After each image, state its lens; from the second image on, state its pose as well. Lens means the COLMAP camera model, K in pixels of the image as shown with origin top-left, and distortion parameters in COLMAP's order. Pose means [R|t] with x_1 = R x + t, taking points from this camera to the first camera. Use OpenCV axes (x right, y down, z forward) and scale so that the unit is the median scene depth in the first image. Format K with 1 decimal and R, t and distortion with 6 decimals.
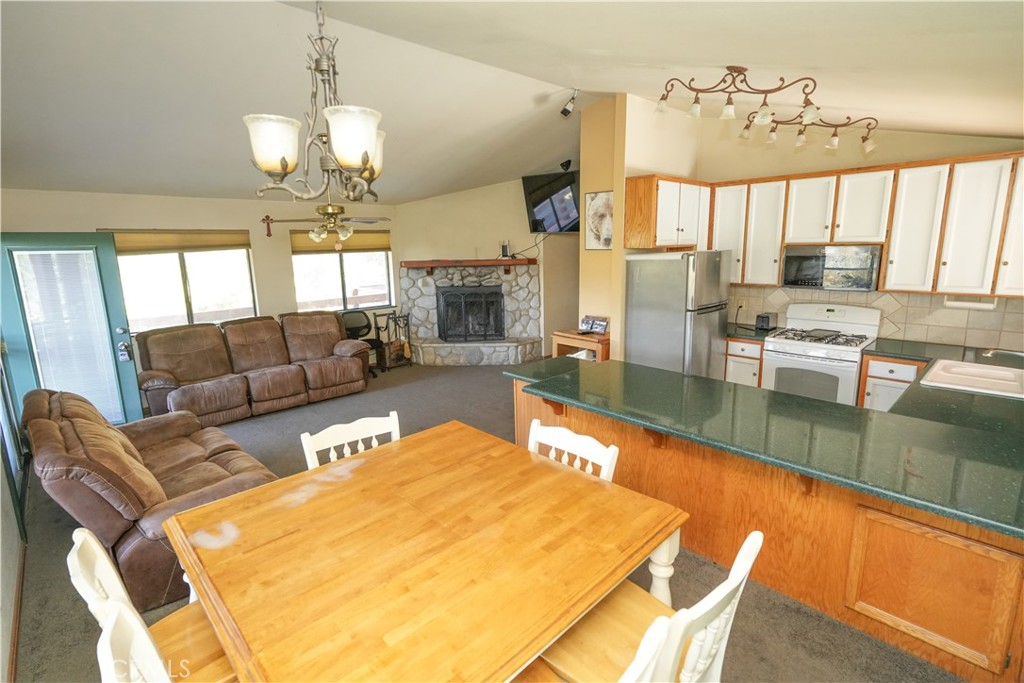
lens RADIAL K [[481.1, 0, 509.4], [0, 481.1, 338.5], [0, 0, 1]] dist [-0.001891, -0.000036]
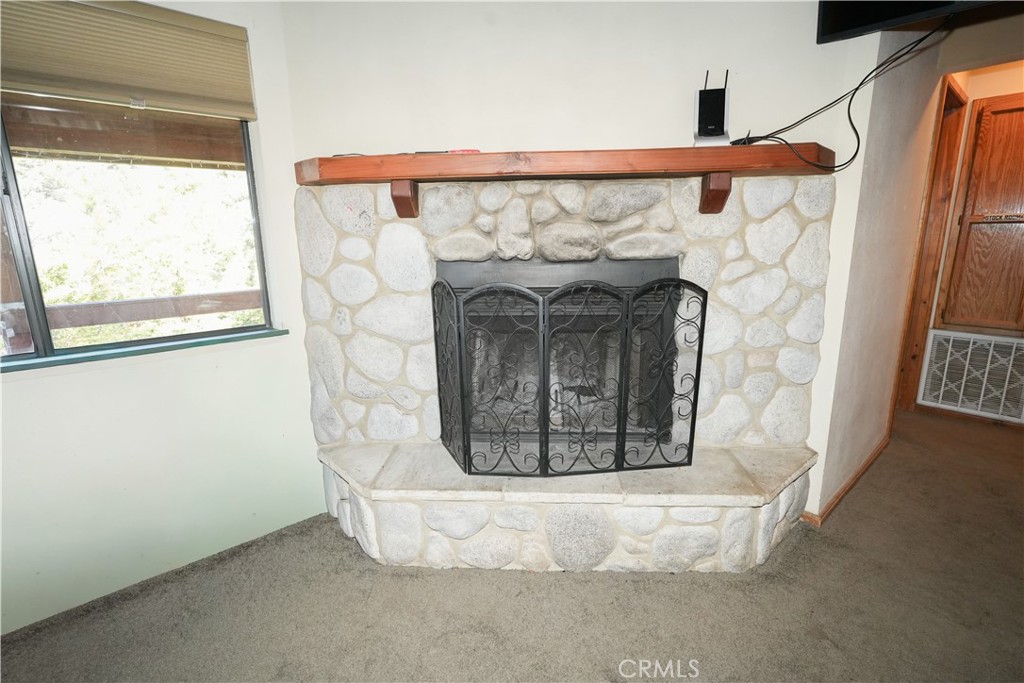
lens RADIAL K [[481.1, 0, 515.2], [0, 481.1, 342.5], [0, 0, 1]] dist [-0.001891, -0.000036]
pose [[0.998544, 0.014442, -0.051965, -0.093468], [-0.013120, 0.999584, 0.025683, -0.070489], [0.052314, -0.024964, 0.998319, 0.741966]]
